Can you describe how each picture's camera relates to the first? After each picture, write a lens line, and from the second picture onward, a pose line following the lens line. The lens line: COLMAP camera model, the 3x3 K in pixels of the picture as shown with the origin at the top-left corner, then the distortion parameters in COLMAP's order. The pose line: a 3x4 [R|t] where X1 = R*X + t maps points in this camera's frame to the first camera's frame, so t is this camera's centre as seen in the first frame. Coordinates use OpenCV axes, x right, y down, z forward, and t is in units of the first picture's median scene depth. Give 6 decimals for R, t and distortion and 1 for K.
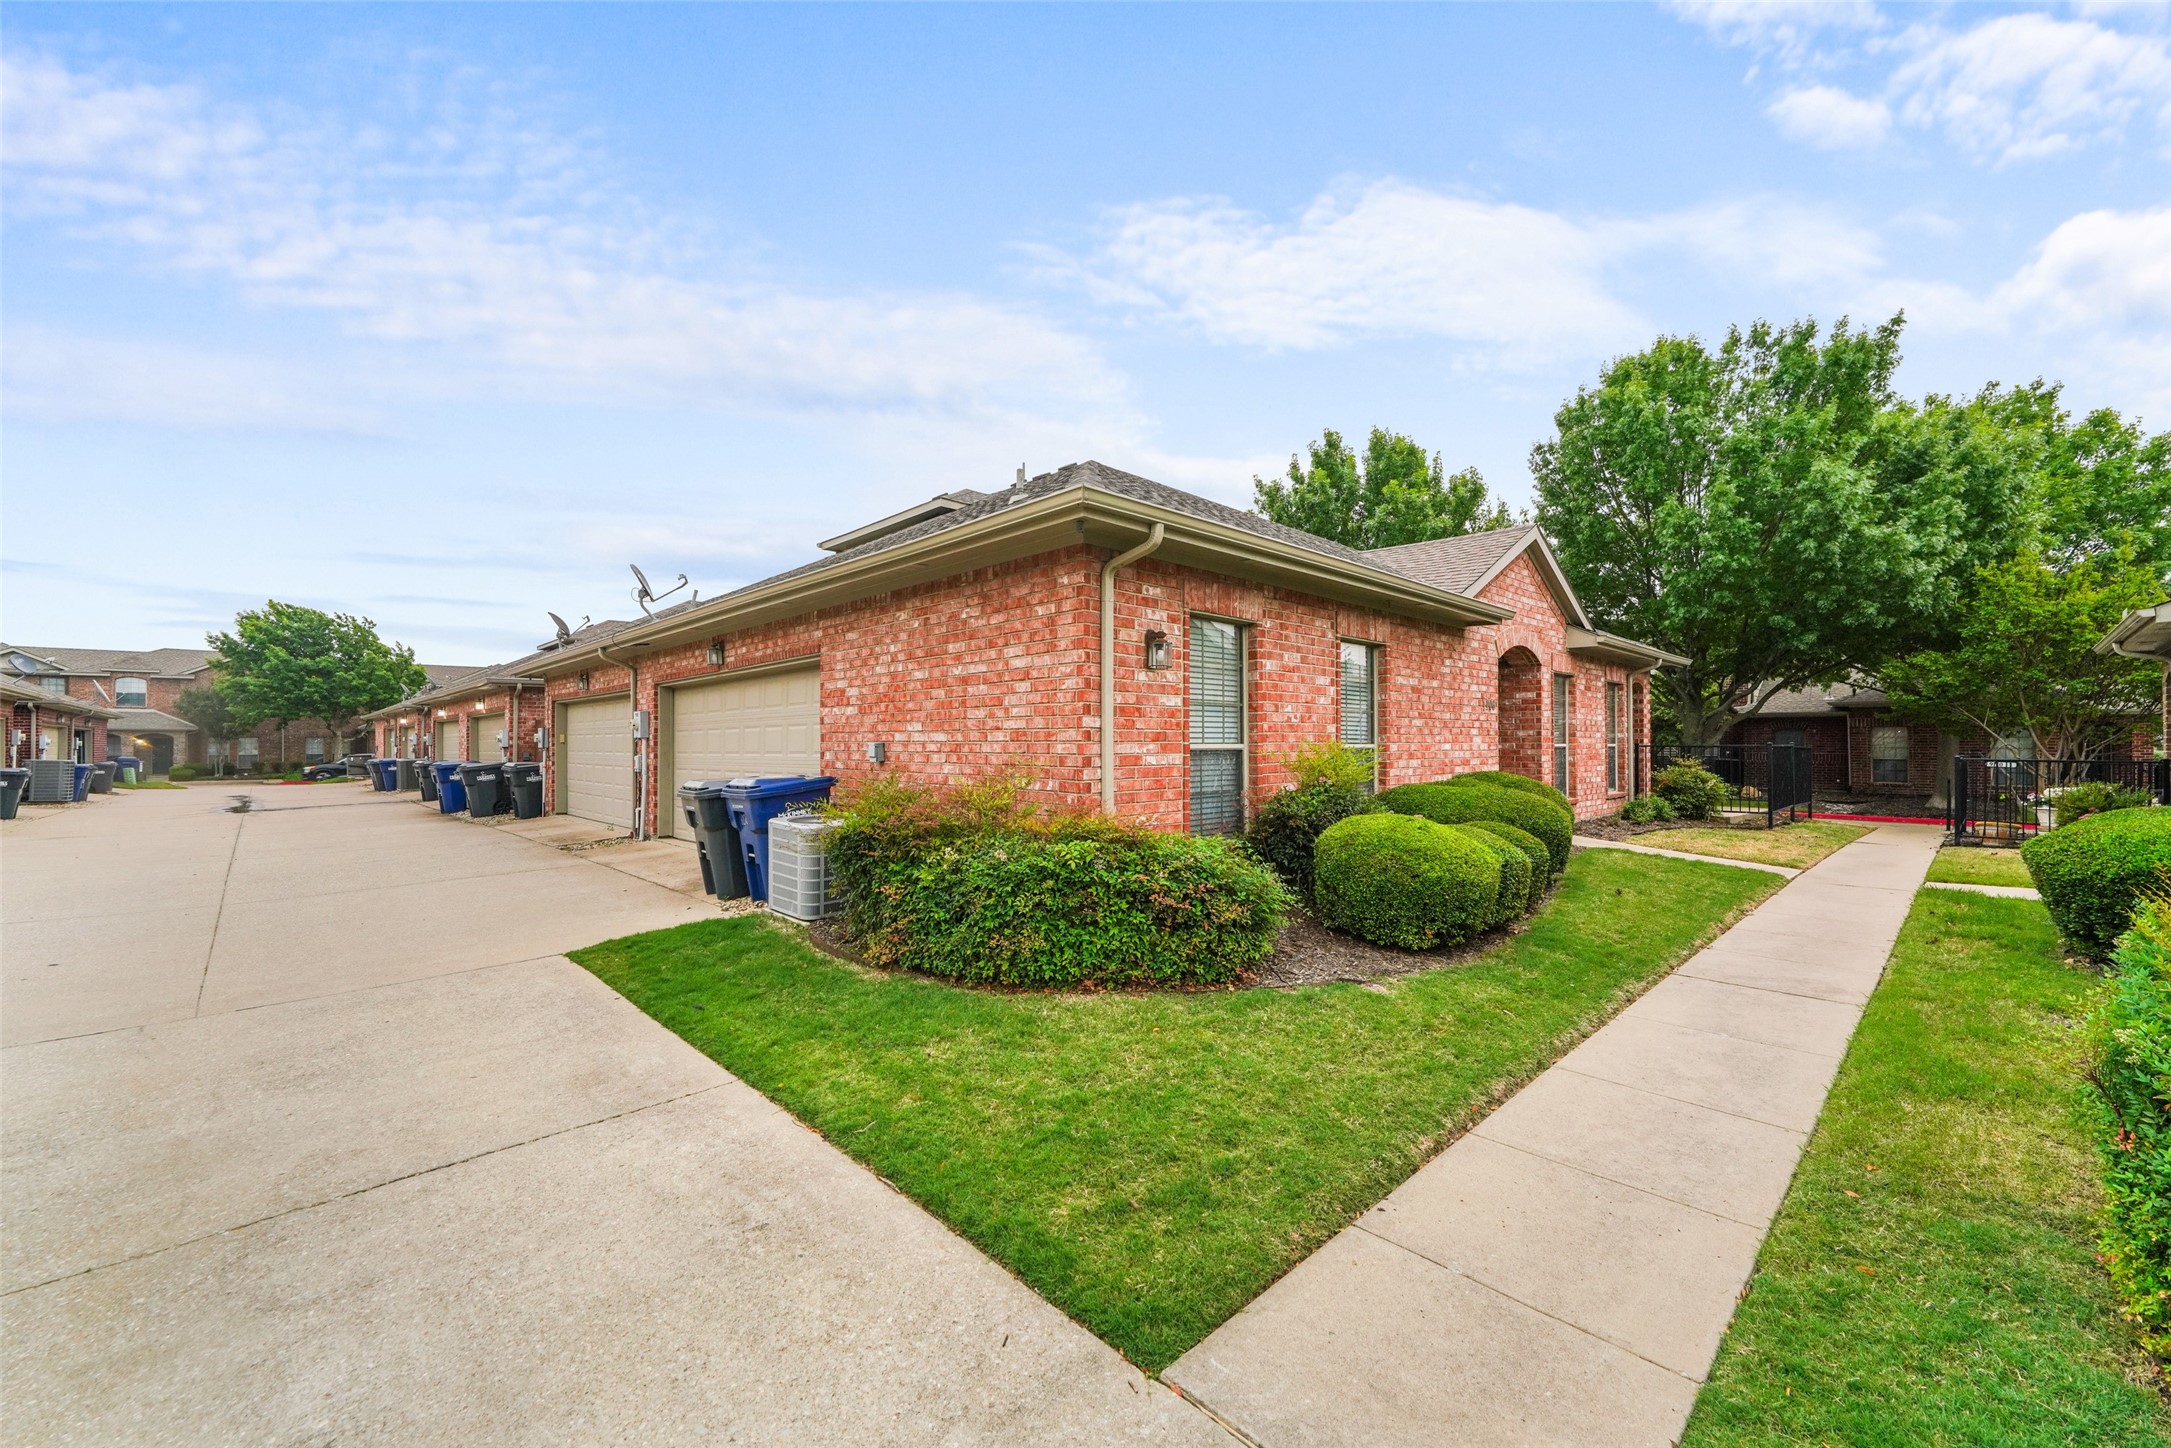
lens RADIAL K [[862.8, 0, 1081.7], [0, 862.8, 733.0], [0, 0, 1]] dist [0.000256, -0.000012]
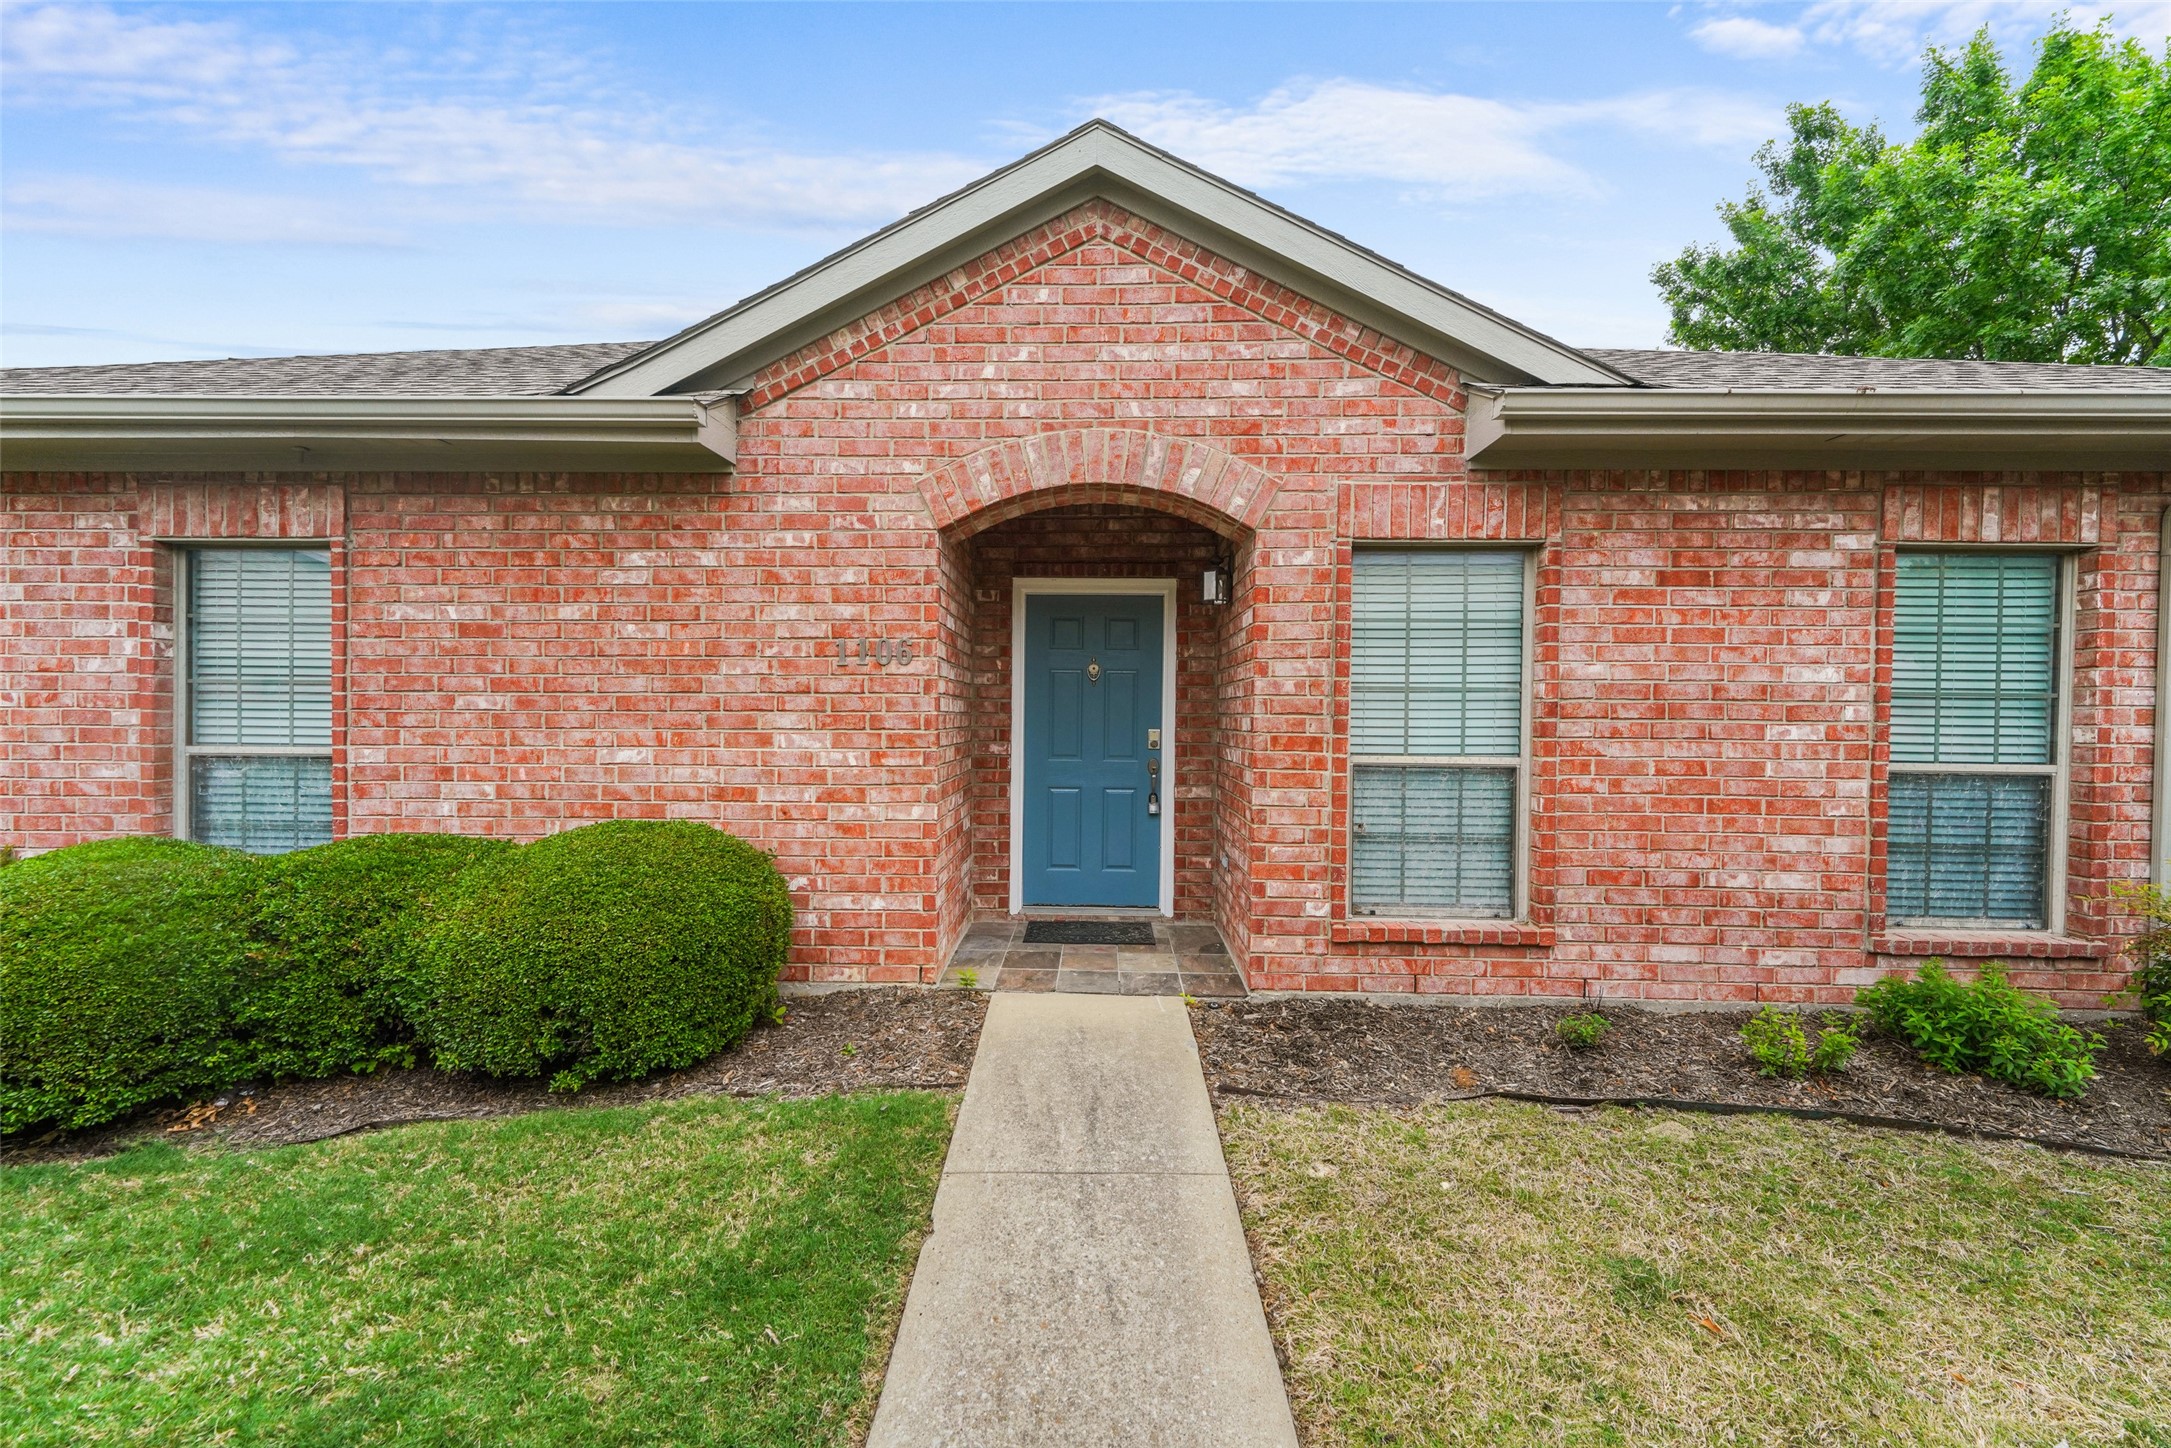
lens RADIAL K [[899.8, 0, 1085.7], [0, 899.8, 775.7], [0, 0, 1]] dist [-0.002392, -0.000367]
pose [[0.709115, 0.018770, -0.704843, 0.851776], [0.001338, 0.999608, 0.027965, 0.012431], [0.705092, -0.020773, 0.708811, 0.797182]]
